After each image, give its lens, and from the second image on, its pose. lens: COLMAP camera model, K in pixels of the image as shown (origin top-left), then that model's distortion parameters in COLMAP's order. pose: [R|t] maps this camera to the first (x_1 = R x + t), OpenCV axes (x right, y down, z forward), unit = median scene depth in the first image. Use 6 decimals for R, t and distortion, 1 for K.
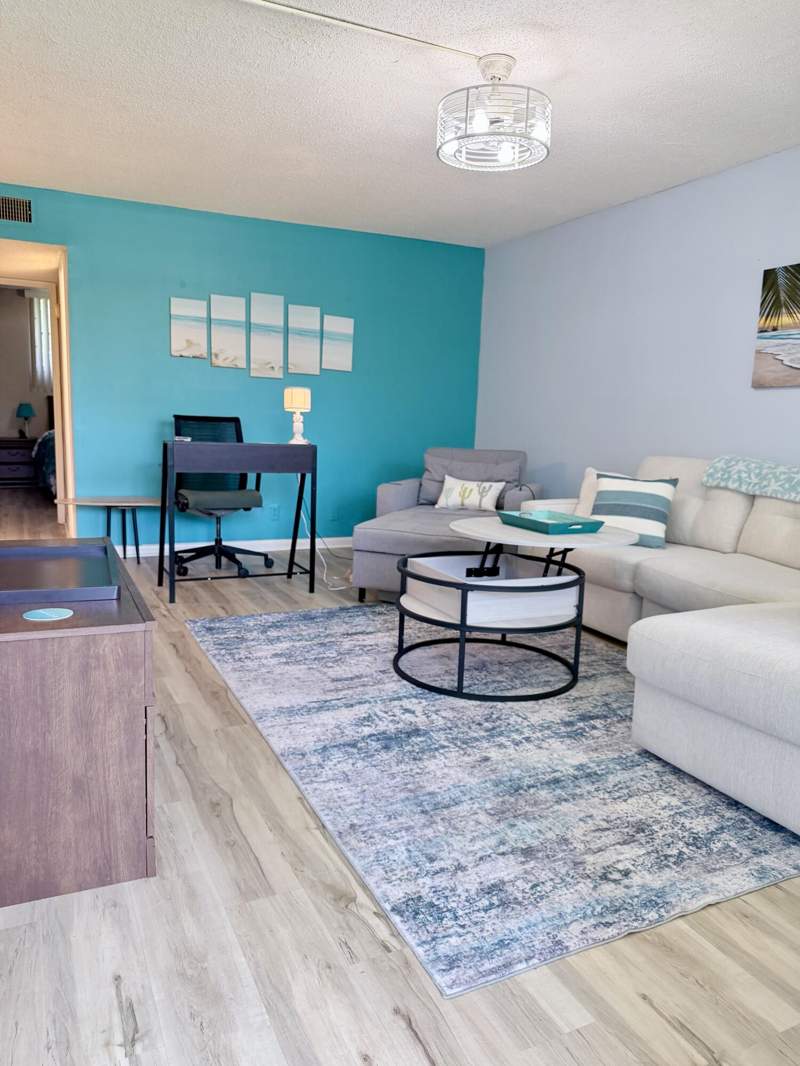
lens RADIAL K [[754.4, 0, 401.1], [0, 754.4, 526.8], [0, 0, 1]] dist [0.087503, -0.115065]
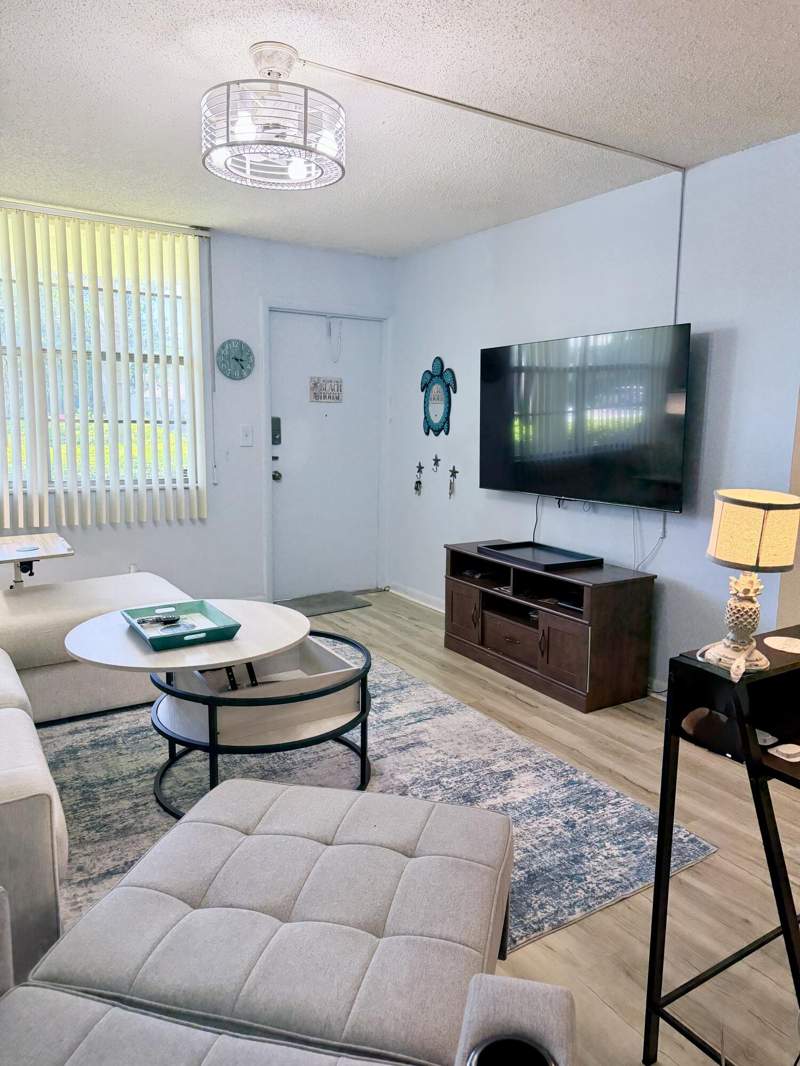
lens RADIAL K [[750.8, 0, 400.0], [0, 750.8, 533.0], [0, 0, 1]] dist [0.053017, -0.114555]
pose [[-0.993292, -0.030393, -0.111571, 0.063728], [-0.062983, 0.951364, 0.301561, -0.359692], [0.096979, 0.306565, -0.946896, 1.819139]]
